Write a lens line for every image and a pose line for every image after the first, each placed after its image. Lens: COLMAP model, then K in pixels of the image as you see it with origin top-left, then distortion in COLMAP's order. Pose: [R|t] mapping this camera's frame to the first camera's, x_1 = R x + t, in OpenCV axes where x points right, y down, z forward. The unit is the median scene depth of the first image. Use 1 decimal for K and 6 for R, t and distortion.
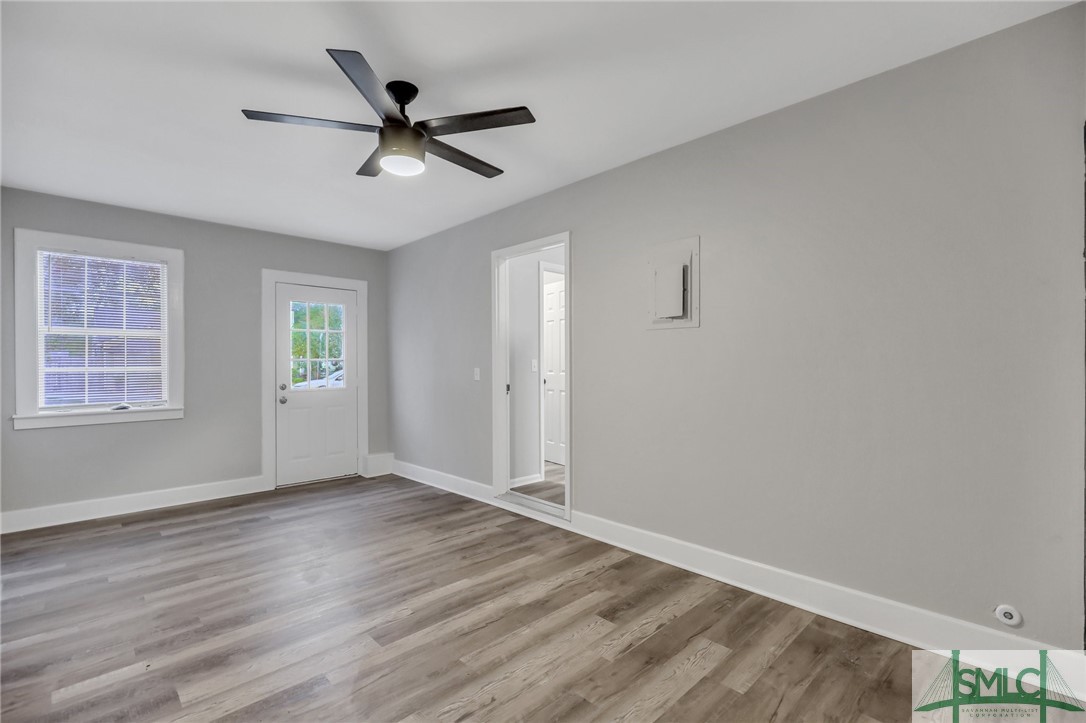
lens RADIAL K [[493.8, 0, 550.7], [0, 493.8, 359.6], [0, 0, 1]] dist [0.000906, 0.000037]
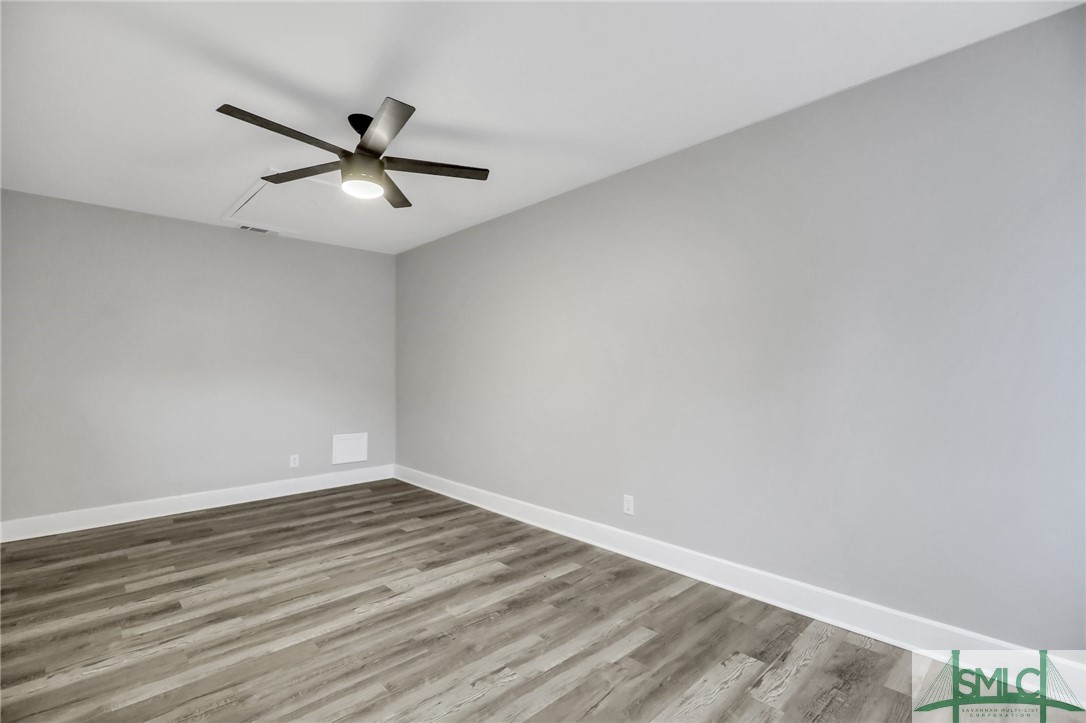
lens RADIAL K [[493.8, 0, 550.7], [0, 493.8, 359.6], [0, 0, 1]] dist [0.000906, 0.000037]
pose [[-0.999909, 0.007644, 0.011147, -0.584266], [0.007318, 0.999553, -0.028981, 0.016715], [-0.011364, -0.028896, -0.999518, 1.691629]]
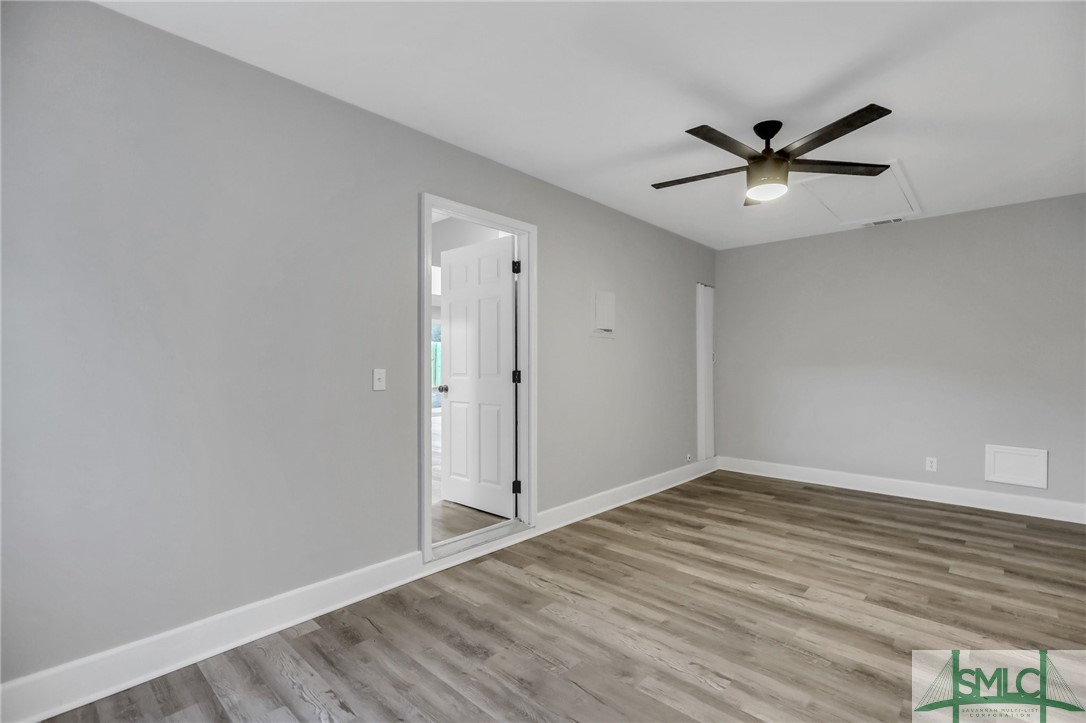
lens RADIAL K [[493.8, 0, 550.7], [0, 493.8, 359.6], [0, 0, 1]] dist [0.000906, 0.000037]
pose [[-0.051408, 0.011548, 0.998611, -1.151817], [-0.010702, 0.999869, -0.012113, 0.014272], [-0.998620, -0.011310, -0.051278, 1.263747]]
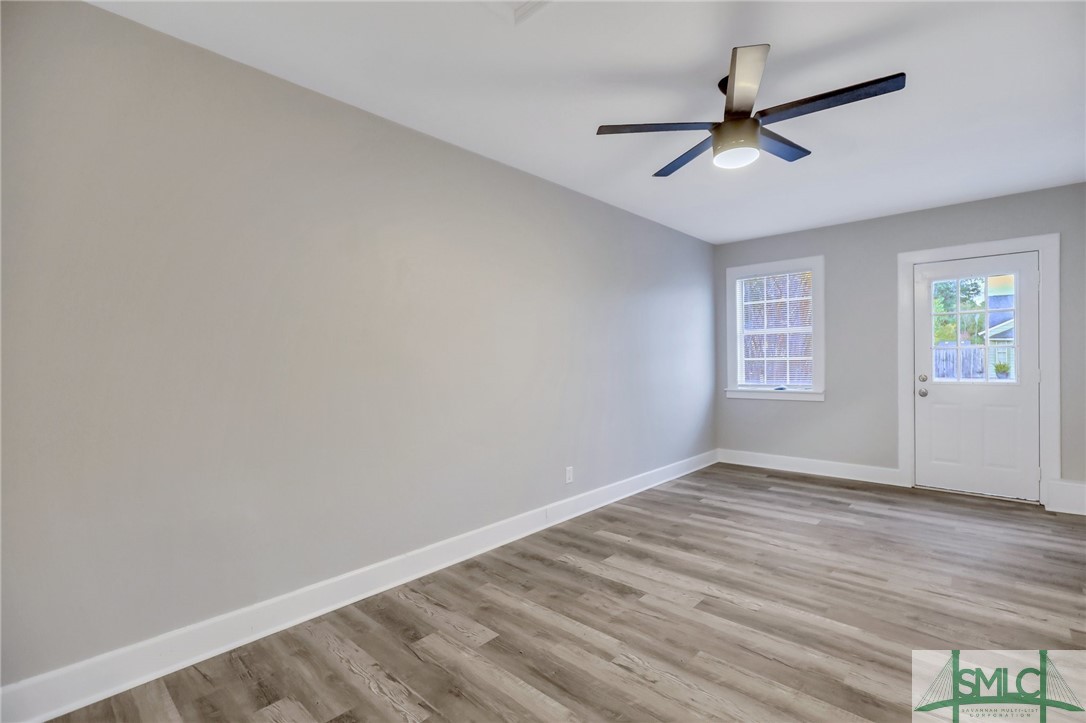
lens RADIAL K [[495.2, 0, 554.1], [0, 495.2, 365.7], [0, 0, 1]] dist [0.001834, 0.000685]
pose [[0.058576, 0.015616, -0.998161, 0.552526], [0.023066, 0.999590, 0.016992, 0.002055], [0.998016, -0.024019, 0.058192, 0.458520]]
